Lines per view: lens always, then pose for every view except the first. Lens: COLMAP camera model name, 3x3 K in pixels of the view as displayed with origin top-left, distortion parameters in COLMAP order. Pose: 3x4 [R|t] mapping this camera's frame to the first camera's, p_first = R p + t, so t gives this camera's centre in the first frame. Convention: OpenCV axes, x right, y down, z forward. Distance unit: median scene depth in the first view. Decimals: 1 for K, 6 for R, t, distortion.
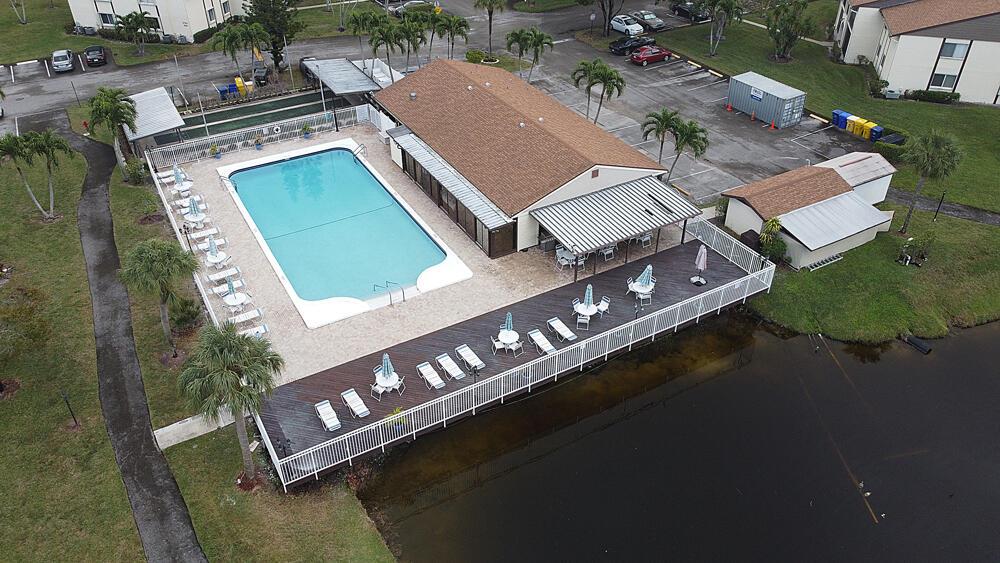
lens RADIAL K [[740.4, 0, 500.0], [0, 740.4, 281.5], [0, 0, 1]] dist [-0.007288, -0.000601]
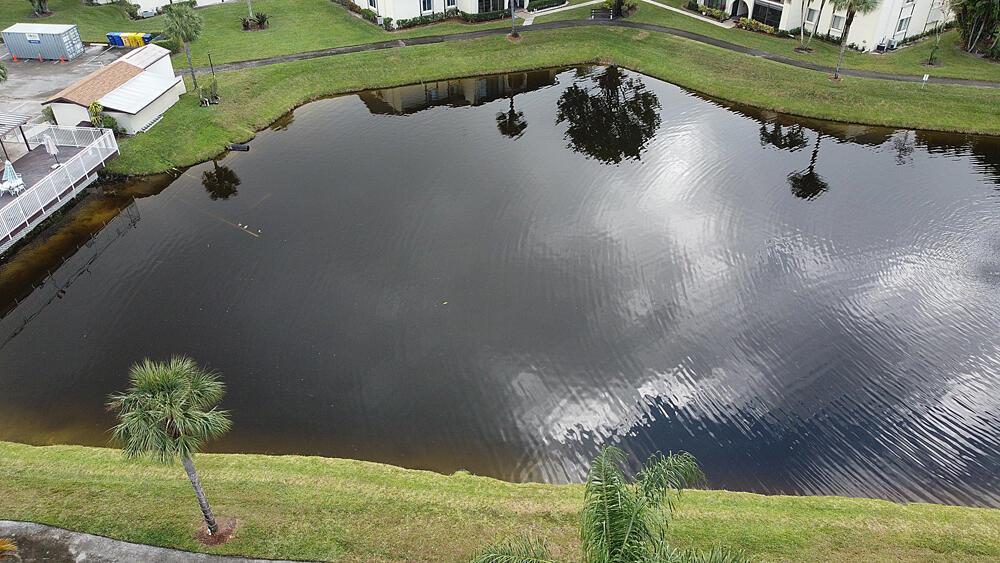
lens RADIAL K [[740.4, 0, 500.0], [0, 740.4, 281.5], [0, 0, 1]] dist [-0.007288, -0.000601]
pose [[0.618948, -0.454942, 0.640258, -0.125188], [0.457917, 0.871309, 0.176443, 0.251759], [-0.638135, 0.183976, 0.747621, -0.278864]]
